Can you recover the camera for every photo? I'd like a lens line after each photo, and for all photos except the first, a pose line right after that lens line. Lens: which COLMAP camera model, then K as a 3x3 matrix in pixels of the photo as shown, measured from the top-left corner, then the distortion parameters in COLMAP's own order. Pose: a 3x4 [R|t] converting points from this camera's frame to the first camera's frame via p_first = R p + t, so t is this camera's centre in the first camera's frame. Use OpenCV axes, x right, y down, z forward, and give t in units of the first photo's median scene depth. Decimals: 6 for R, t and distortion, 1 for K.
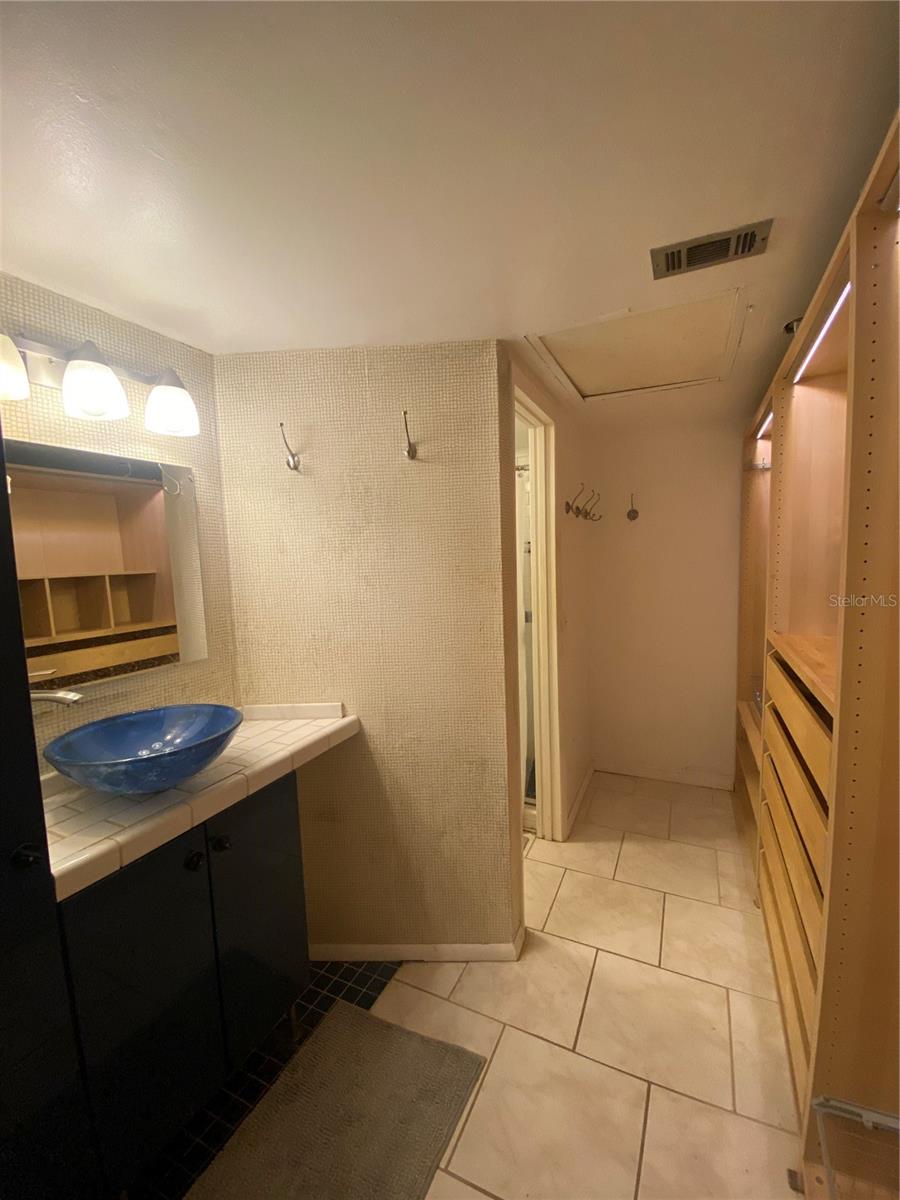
lens RADIAL K [[489.0, 0, 450.3], [0, 489.0, 597.7], [0, 0, 1]] dist [-0.008315, -0.010592]
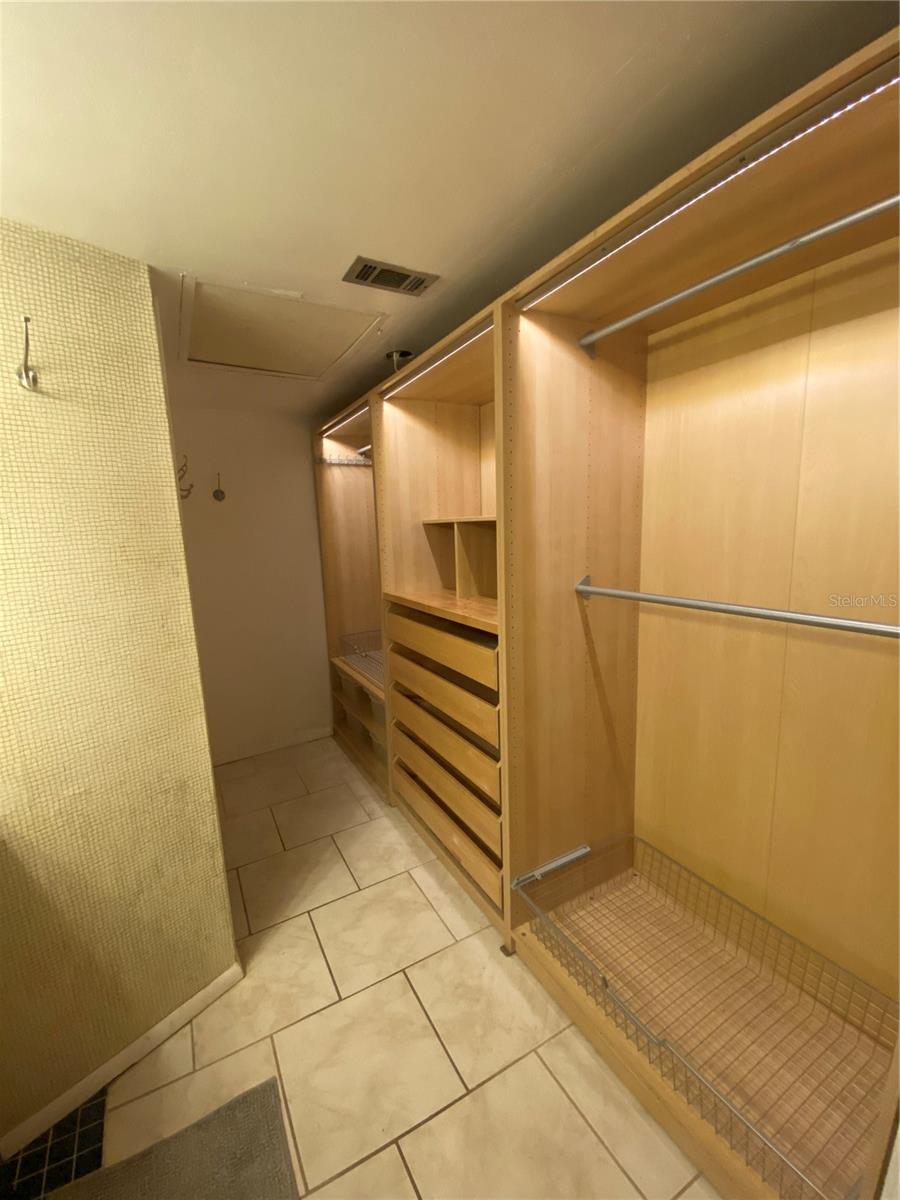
lens RADIAL K [[489.0, 0, 449.9], [0, 489.0, 602.8], [0, 0, 1]] dist [-0.008315, -0.010592]
pose [[0.549225, -0.116255, 0.827549, -0.346200], [0.087393, 0.992837, 0.081475, 0.003367], [-0.831092, 0.027574, 0.555450, 0.157894]]
